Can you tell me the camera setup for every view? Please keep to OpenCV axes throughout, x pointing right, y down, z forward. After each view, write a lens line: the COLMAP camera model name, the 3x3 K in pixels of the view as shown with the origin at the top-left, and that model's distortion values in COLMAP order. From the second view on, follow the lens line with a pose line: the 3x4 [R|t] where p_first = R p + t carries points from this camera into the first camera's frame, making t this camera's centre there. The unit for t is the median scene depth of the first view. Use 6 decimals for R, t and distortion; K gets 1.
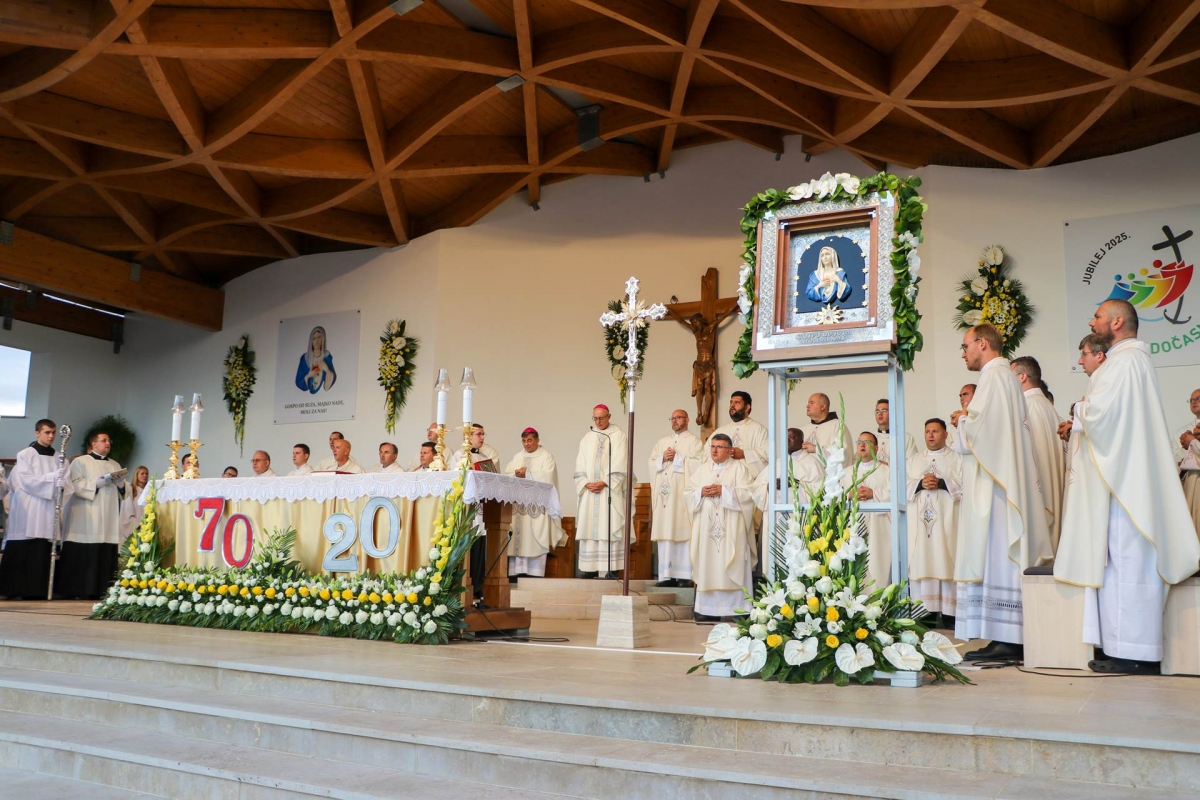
lens RADIAL K [[1072.1, 0, 592.5], [0, 1072.1, 406.6], [0, 0, 1]] dist [-0.138002, 0.144409]
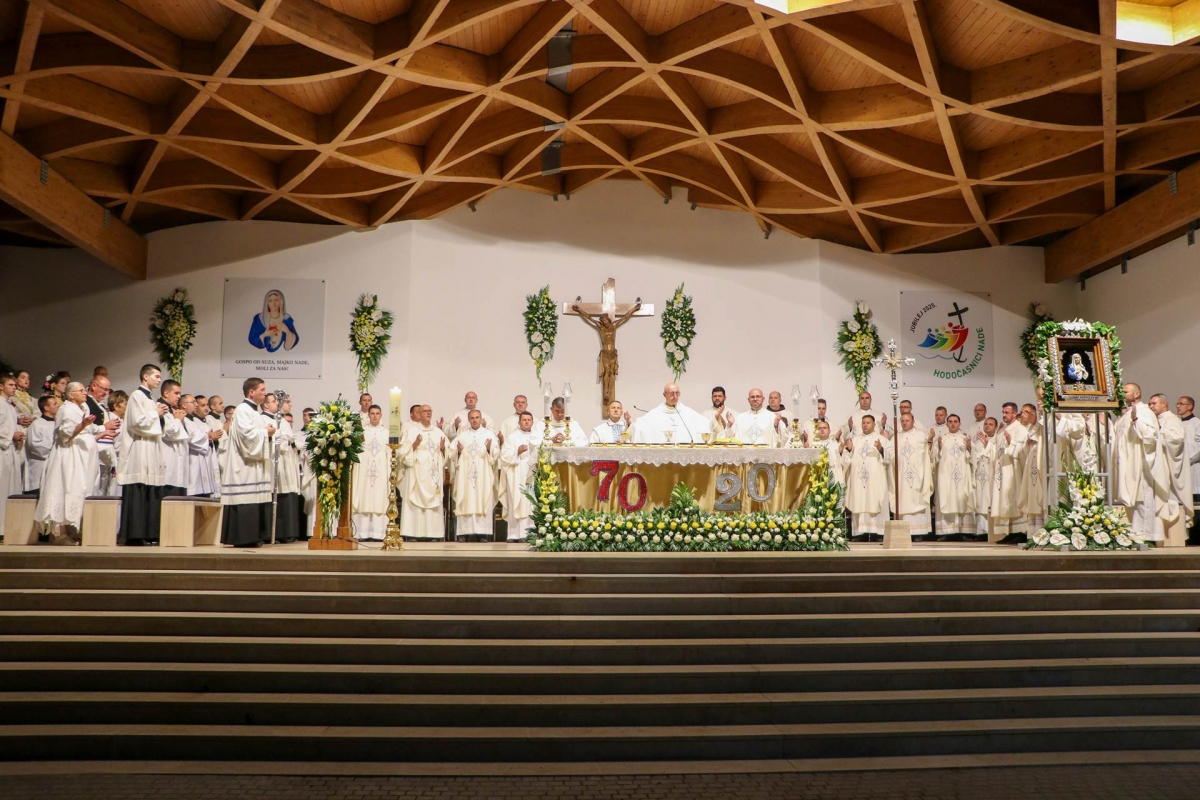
lens RADIAL K [[1072.1, 0, 601.4], [0, 1072.1, 398.1], [0, 0, 1]] dist [-0.138002, 0.144409]
pose [[0.838777, 0.044750, 0.542633, -0.796450], [-0.069116, 0.997306, 0.024590, -0.021538], [-0.540070, -0.058130, 0.839610, -0.123167]]
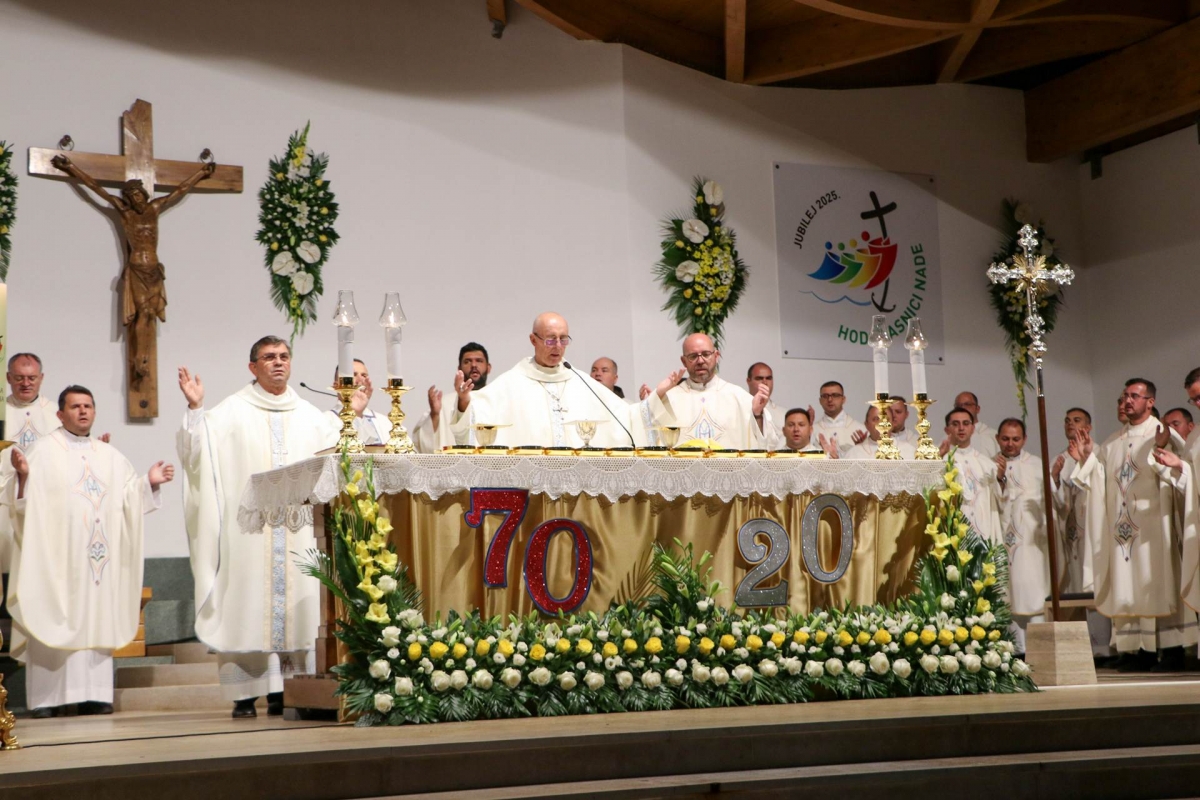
lens RADIAL K [[2017.6, 0, 608.7], [0, 2017.6, 398.5], [0, 0, 1]] dist [0.159792, 0.000000]
pose [[0.548259, 0.061205, 0.834066, -0.856974], [-0.079936, 0.996587, -0.020587, 0.039074], [-0.832480, -0.055384, 0.551280, 0.257607]]
